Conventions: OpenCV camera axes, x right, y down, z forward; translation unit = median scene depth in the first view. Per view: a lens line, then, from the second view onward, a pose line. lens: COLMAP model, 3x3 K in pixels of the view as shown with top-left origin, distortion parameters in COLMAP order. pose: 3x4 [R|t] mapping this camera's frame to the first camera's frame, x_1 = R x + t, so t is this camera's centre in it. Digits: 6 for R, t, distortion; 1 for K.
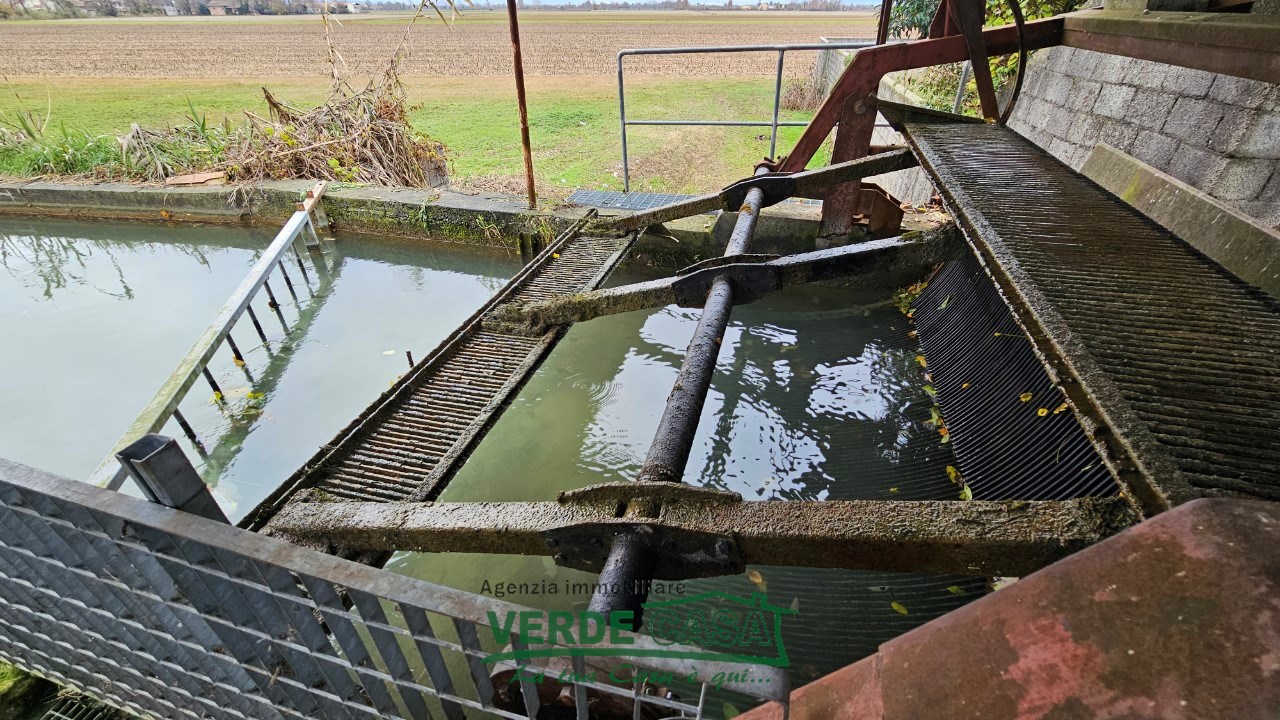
lens RADIAL K [[524.2, 0, 633.6], [0, 524.2, 362.0], [0, 0, 1]] dist [-0.000704, -0.000121]
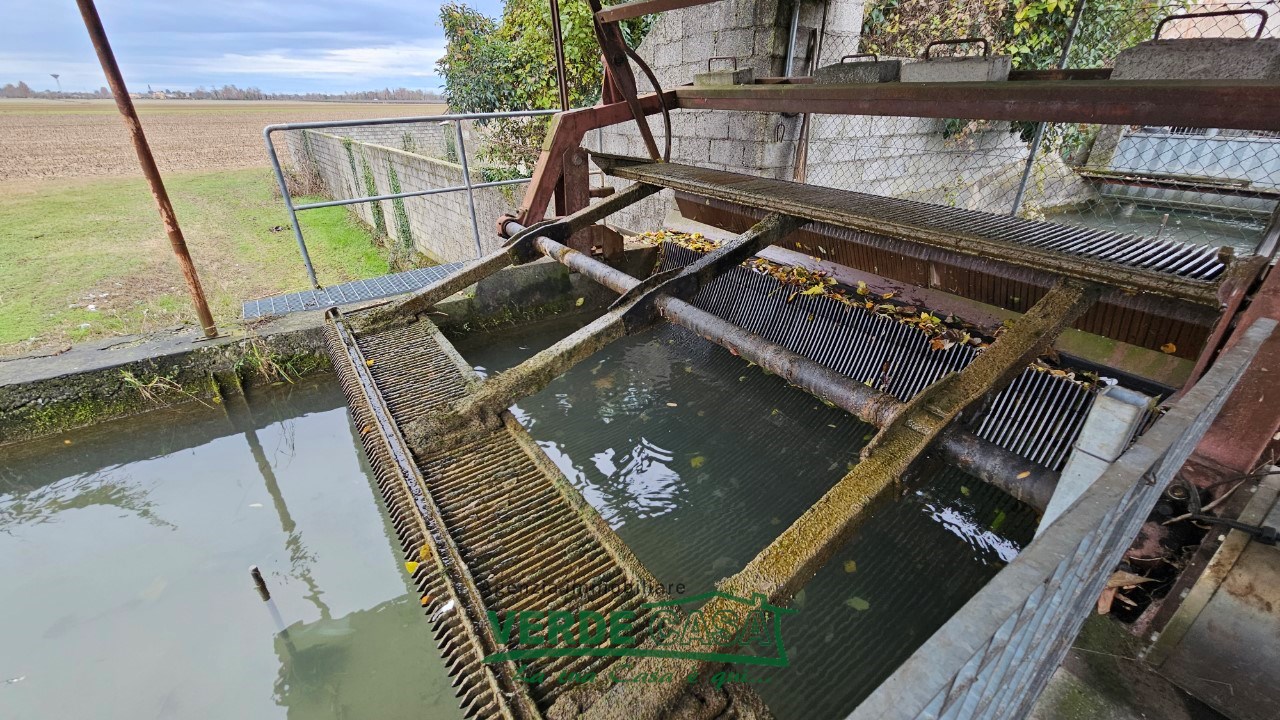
lens RADIAL K [[524.2, 0, 633.6], [0, 524.2, 362.0], [0, 0, 1]] dist [-0.000704, -0.000121]
pose [[0.633776, -0.339942, 0.694814, -0.431080], [0.425844, 0.903215, 0.053469, -0.075195], [-0.645744, 0.261995, 0.717199, 0.173025]]
